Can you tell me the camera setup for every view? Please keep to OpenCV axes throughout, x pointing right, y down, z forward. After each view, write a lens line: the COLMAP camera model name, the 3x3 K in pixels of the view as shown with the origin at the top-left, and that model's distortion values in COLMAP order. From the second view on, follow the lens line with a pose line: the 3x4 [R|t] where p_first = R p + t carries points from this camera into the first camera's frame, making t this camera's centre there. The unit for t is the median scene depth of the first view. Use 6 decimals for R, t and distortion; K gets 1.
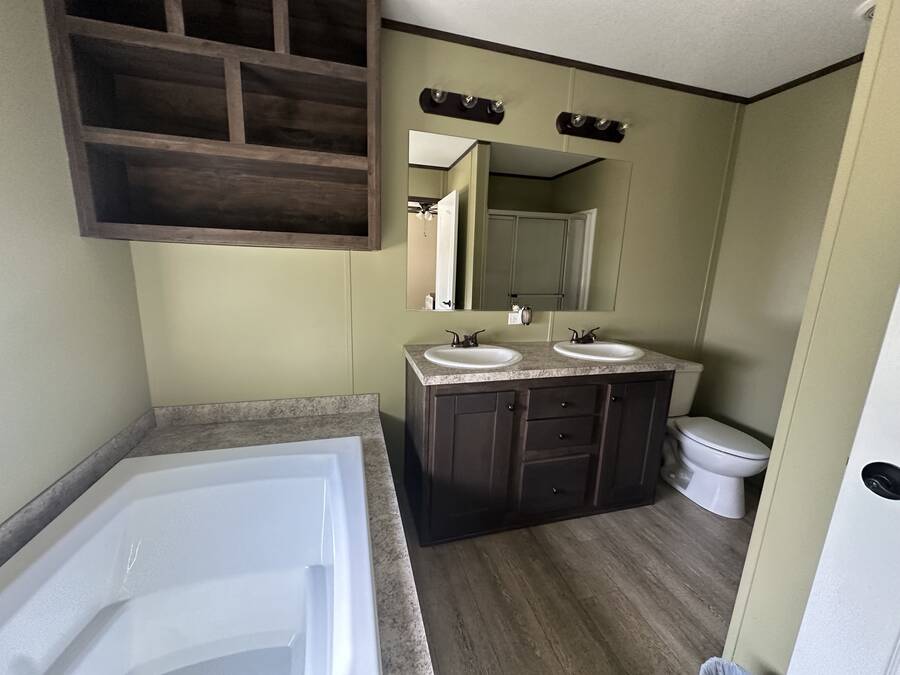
lens RADIAL K [[356.8, 0, 450.0], [0, 356.8, 337.5], [0, 0, 1]] dist [-0.008065, 0.000368]
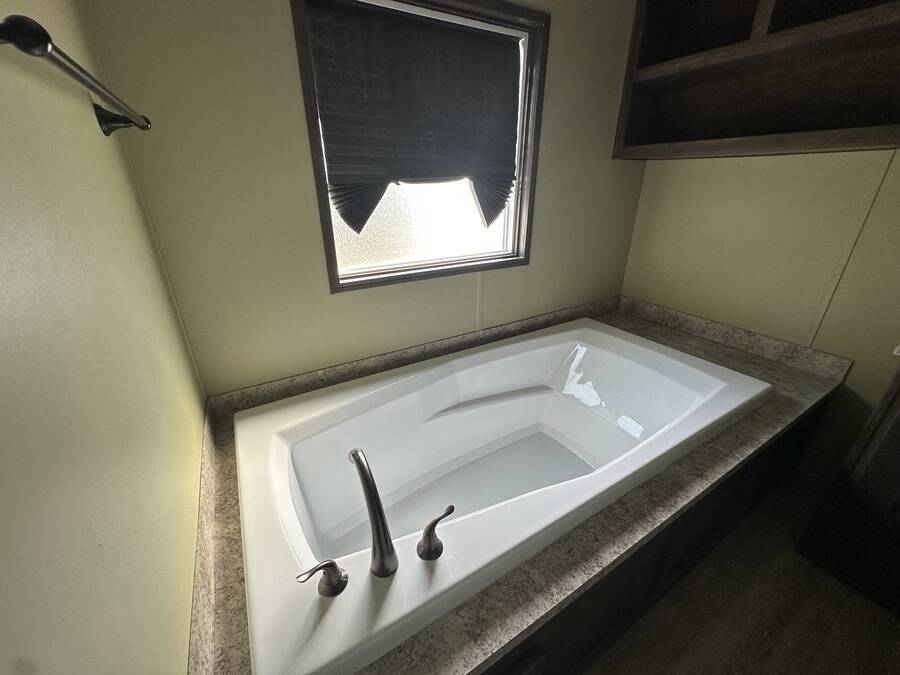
lens RADIAL K [[356.8, 0, 450.0], [0, 356.8, 337.5], [0, 0, 1]] dist [-0.008065, 0.000368]
pose [[0.255854, 0.353922, -0.899599, 0.259341], [-0.181238, 0.931634, 0.314979, 0.040366], [0.949574, 0.082453, 0.302506, -0.002433]]
